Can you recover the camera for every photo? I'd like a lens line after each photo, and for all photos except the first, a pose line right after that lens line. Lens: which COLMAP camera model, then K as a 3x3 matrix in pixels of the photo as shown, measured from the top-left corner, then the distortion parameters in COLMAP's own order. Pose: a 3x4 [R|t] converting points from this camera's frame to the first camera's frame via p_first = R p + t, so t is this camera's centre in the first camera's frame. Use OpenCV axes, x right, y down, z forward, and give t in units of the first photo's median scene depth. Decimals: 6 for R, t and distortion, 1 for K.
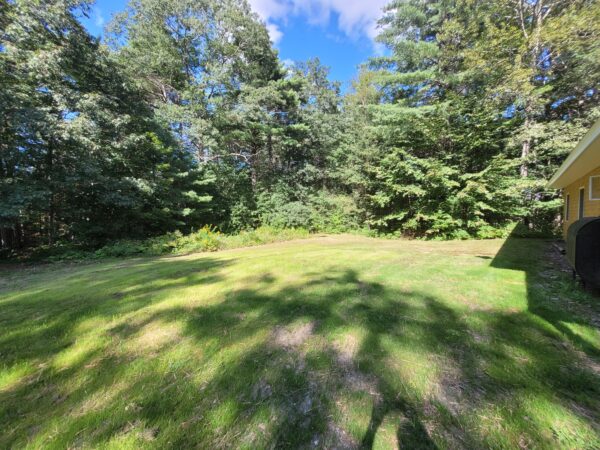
lens RADIAL K [[232.3, 0, 301.4], [0, 232.3, 224.0], [0, 0, 1]] dist [0.002438, -0.000193]
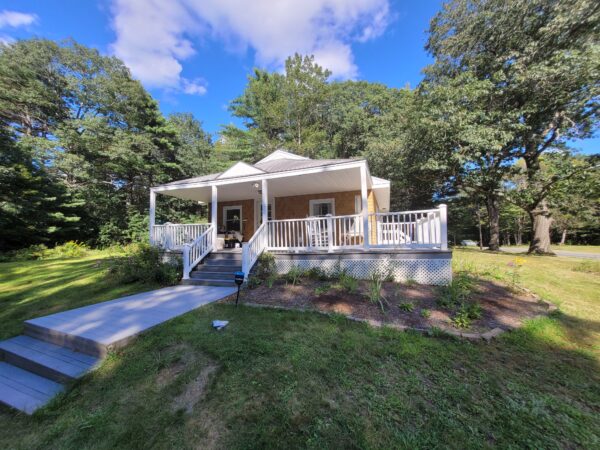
lens RADIAL K [[232.3, 0, 299.6], [0, 232.3, 226.3], [0, 0, 1]] dist [0.002438, -0.000193]
pose [[0.924678, 0.024565, 0.379957, 0.216689], [0.007340, 0.996581, -0.082292, 0.036372], [-0.380679, 0.078883, 0.921337, -0.555895]]
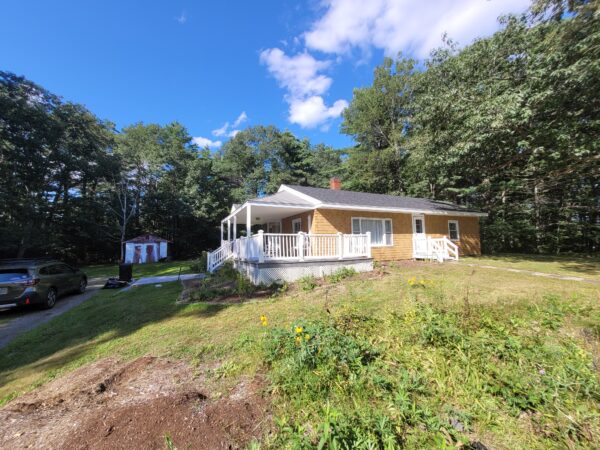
lens RADIAL K [[232.3, 0, 302.3], [0, 232.3, 226.3], [0, 0, 1]] dist [0.002438, -0.000193]
pose [[0.929435, -0.025819, -0.368083, 0.746828], [-0.009651, 0.995507, -0.094197, 0.014708], [0.368861, 0.091102, 0.925009, -0.704775]]
